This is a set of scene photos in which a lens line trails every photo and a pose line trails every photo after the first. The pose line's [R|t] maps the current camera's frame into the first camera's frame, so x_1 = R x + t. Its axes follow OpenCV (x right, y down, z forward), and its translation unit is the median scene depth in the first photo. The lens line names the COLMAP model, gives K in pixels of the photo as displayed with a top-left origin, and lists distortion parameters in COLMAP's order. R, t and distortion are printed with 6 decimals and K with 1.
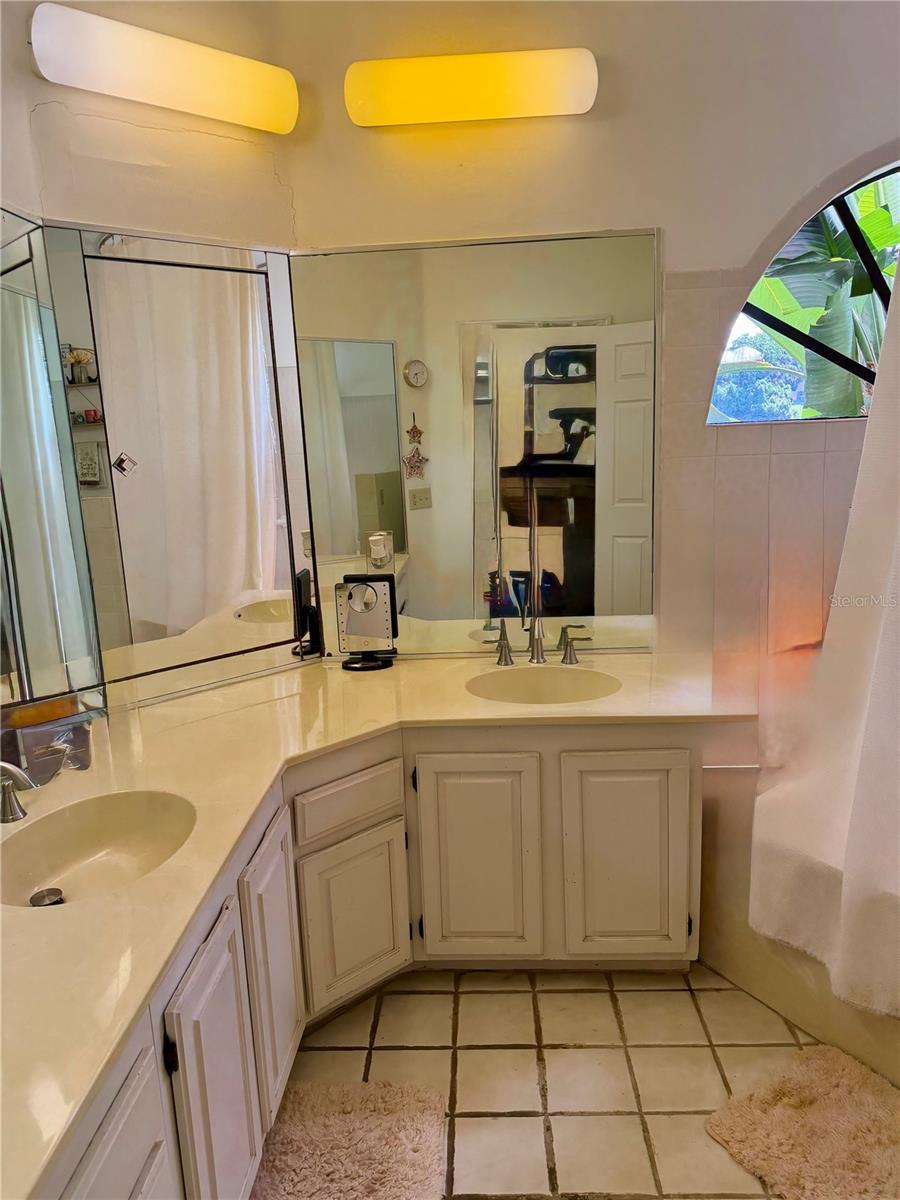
lens RADIAL K [[868.7, 0, 443.0], [0, 868.7, 600.1], [0, 0, 1]] dist [0.003774, -0.014670]
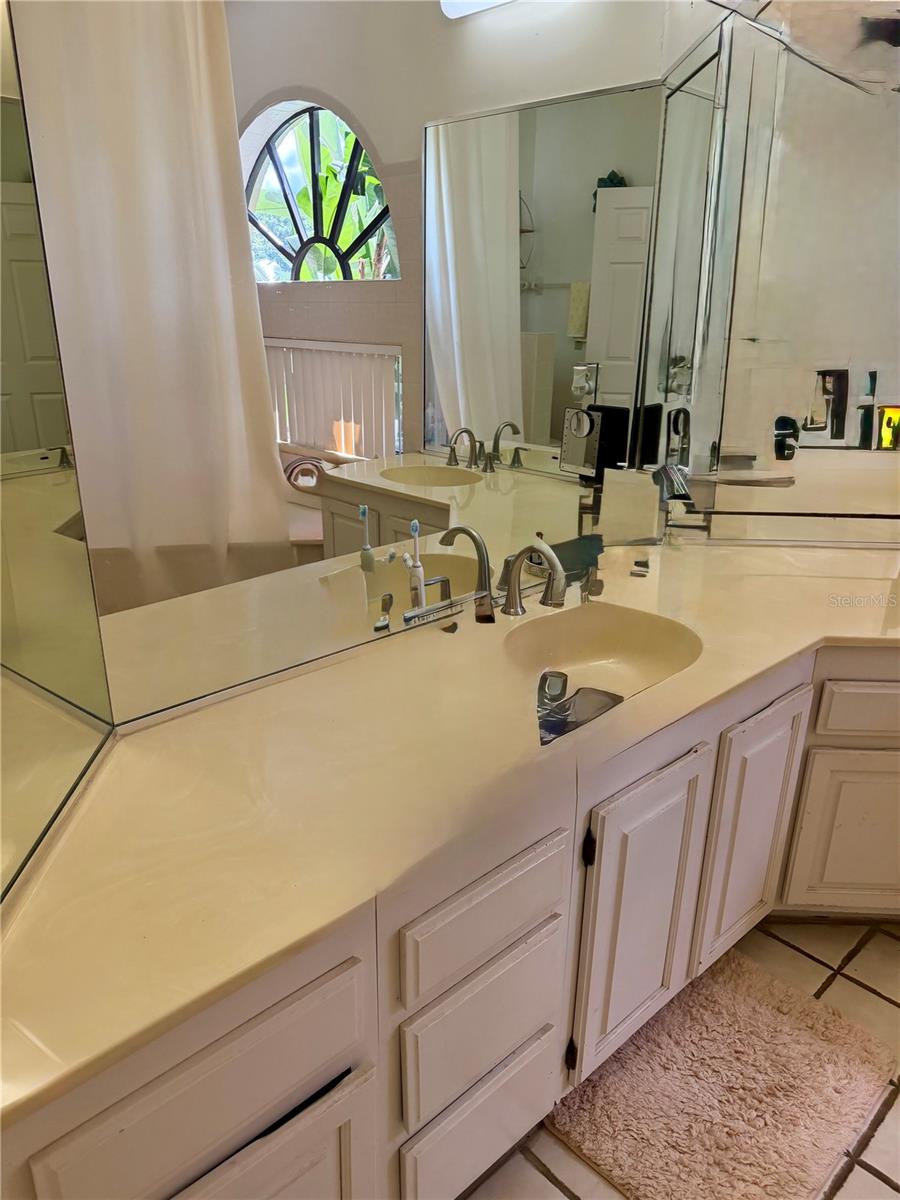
lens RADIAL K [[868.7, 0, 450.4], [0, 868.7, 604.6], [0, 0, 1]] dist [0.003774, -0.014670]
pose [[0.712222, 0.298905, -0.635135, 0.102322], [-0.193819, 0.953373, 0.231330, 0.020070], [0.674666, -0.041657, 0.736947, 0.082343]]
